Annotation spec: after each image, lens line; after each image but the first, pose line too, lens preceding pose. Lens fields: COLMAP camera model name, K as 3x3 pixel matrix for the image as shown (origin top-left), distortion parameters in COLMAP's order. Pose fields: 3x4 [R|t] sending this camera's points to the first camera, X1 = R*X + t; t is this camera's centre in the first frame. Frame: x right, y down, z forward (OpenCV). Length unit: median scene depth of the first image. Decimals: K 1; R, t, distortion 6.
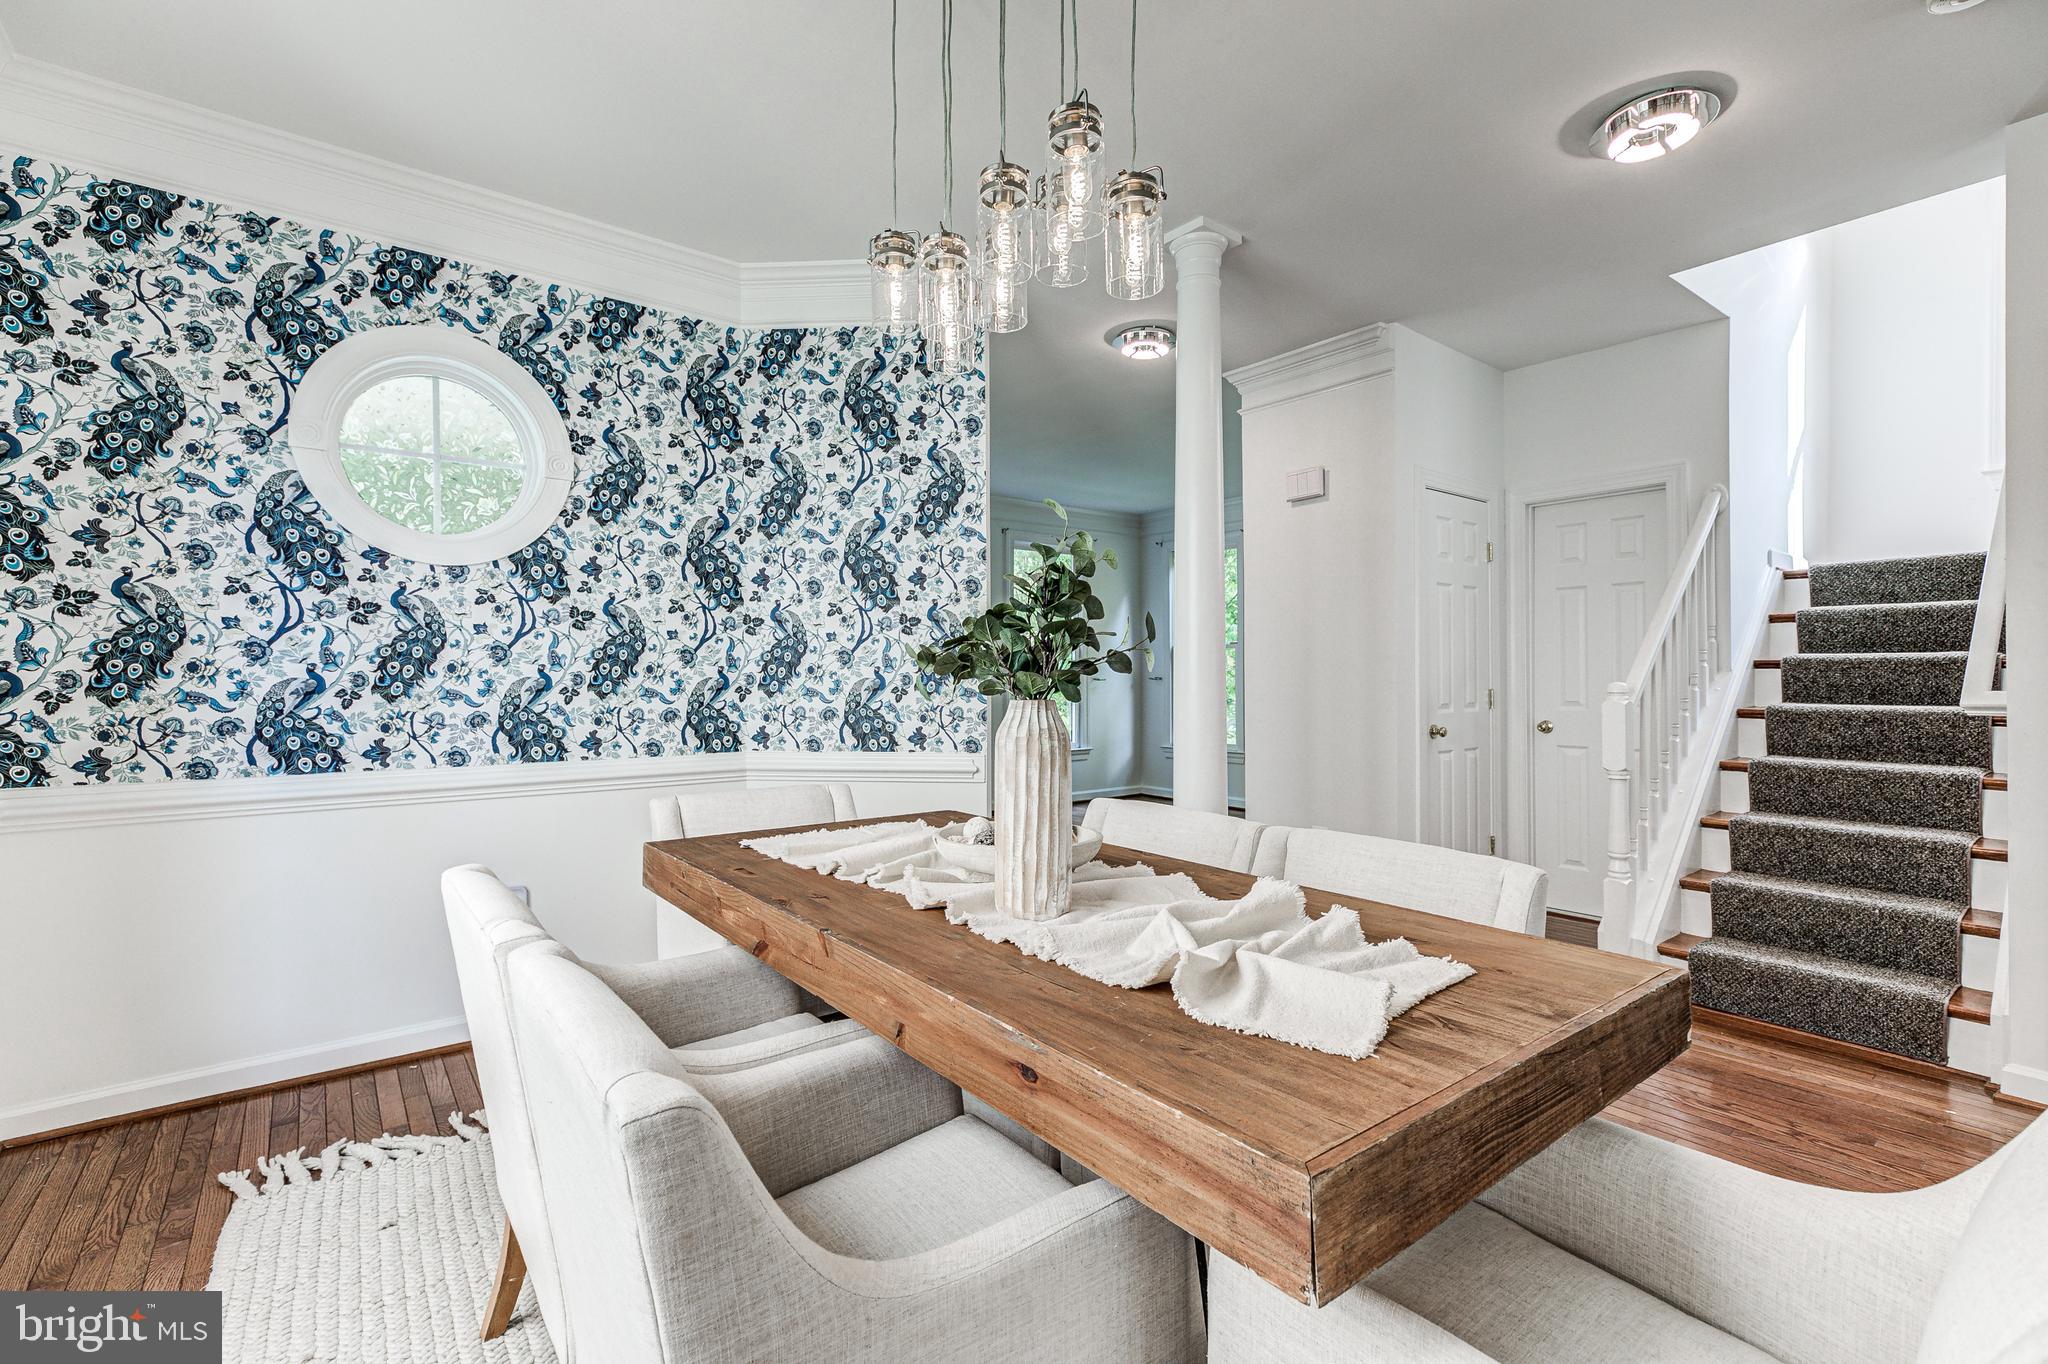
lens RADIAL K [[929.6, 0, 1022.2], [0, 929.6, 673.8], [0, 0, 1]] dist [0.011209, -0.001196]
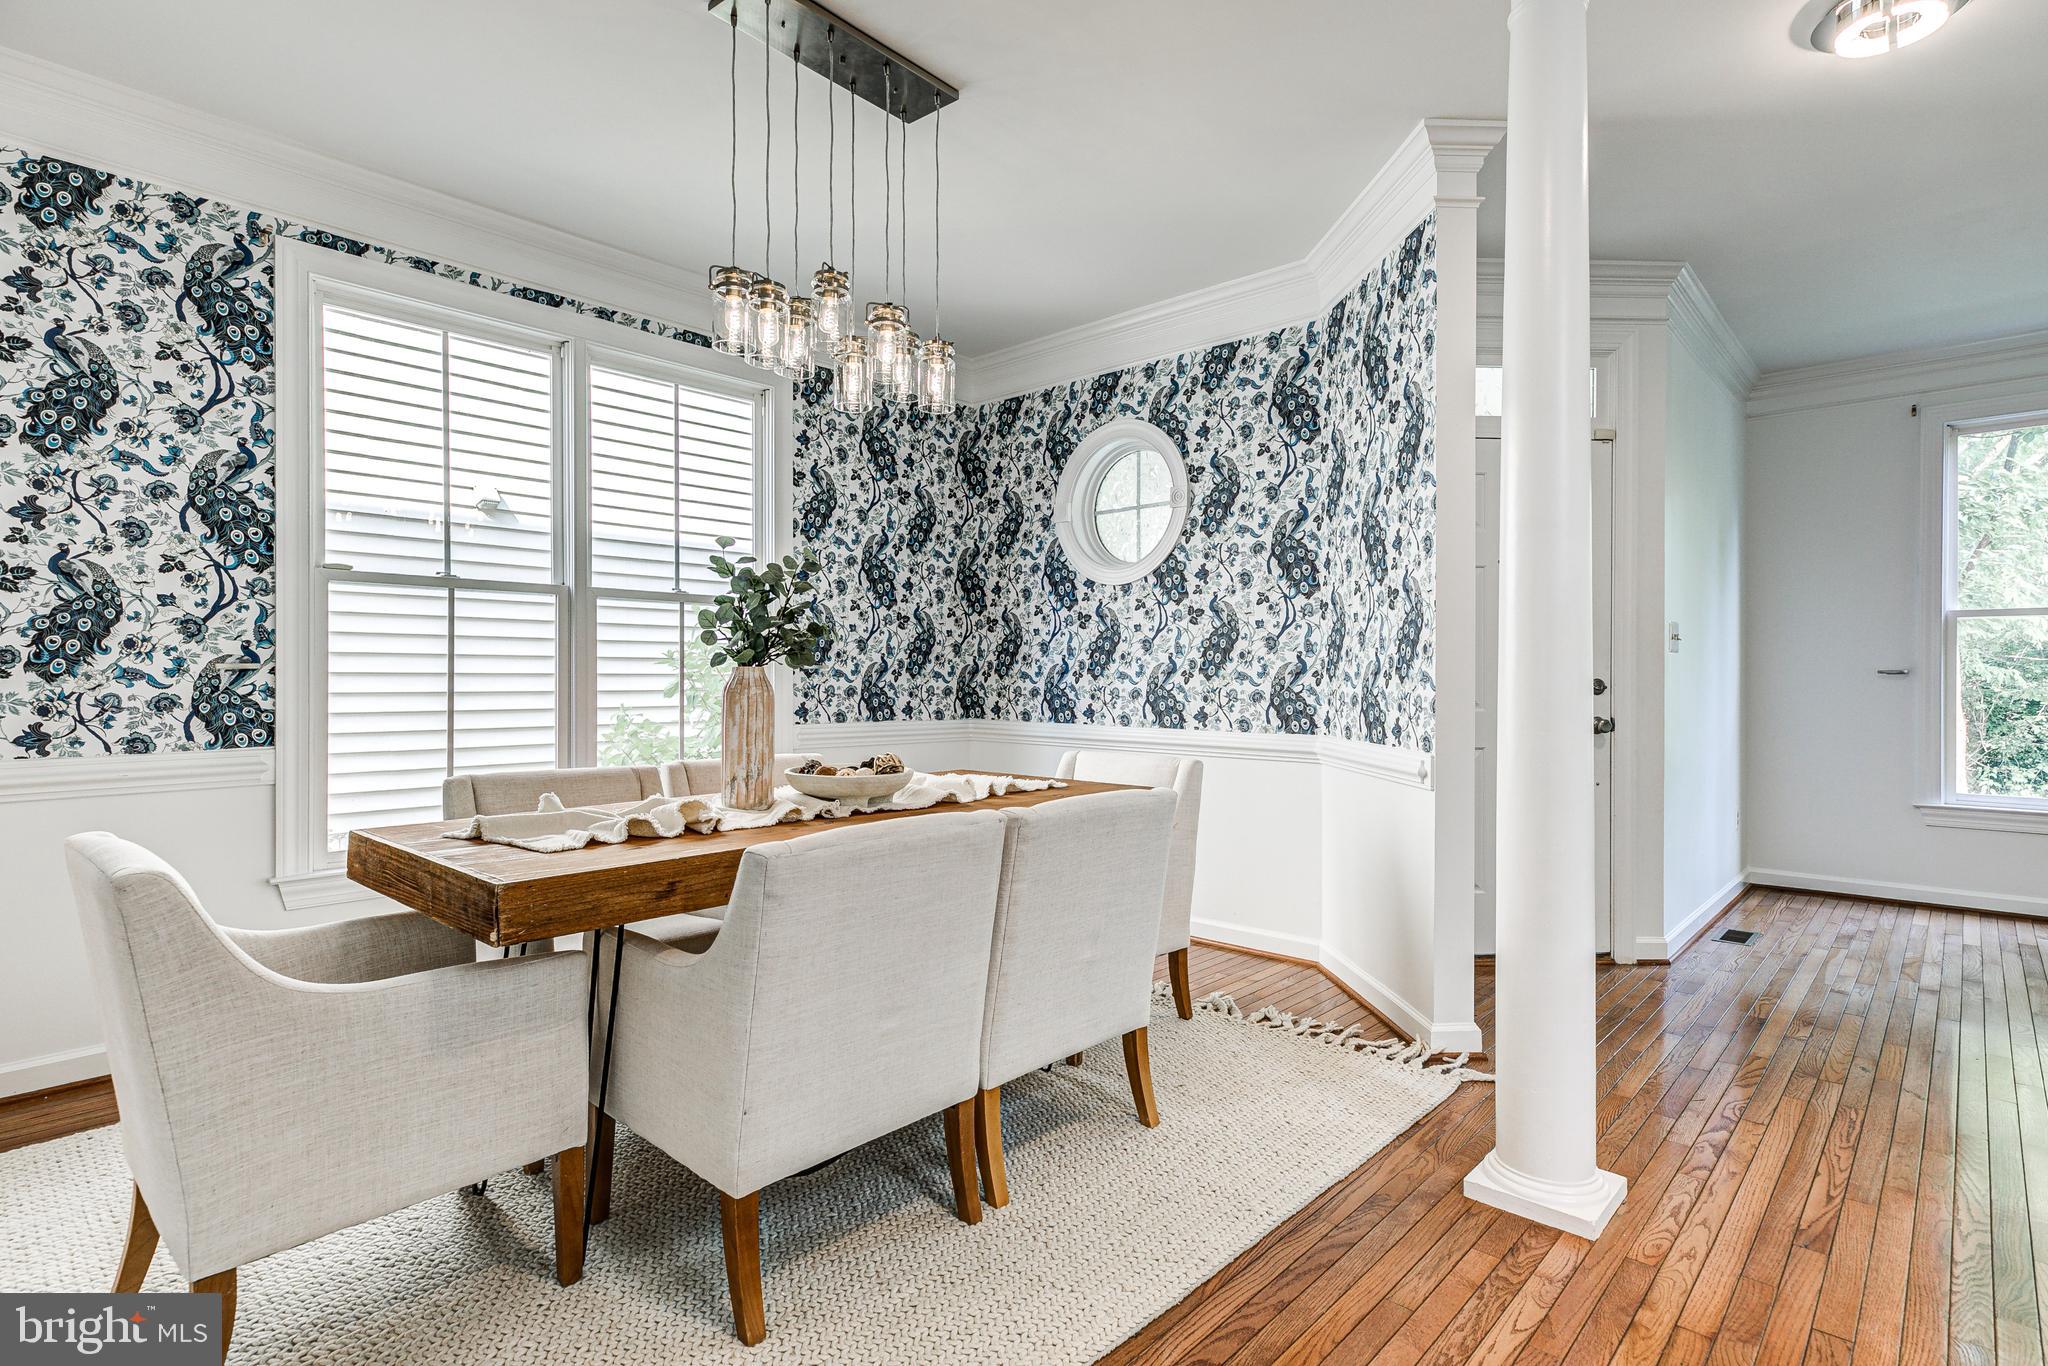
lens RADIAL K [[1007.5, 0, 1031.0], [0, 1007.5, 680.0], [0, 0, 1]] dist [0.006248, 0.002210]
pose [[0.161121, 0.002968, -0.986930, 0.837669], [-0.002818, 0.999993, 0.002547, 0.024892], [0.986931, 0.002371, 0.161128, 0.584758]]
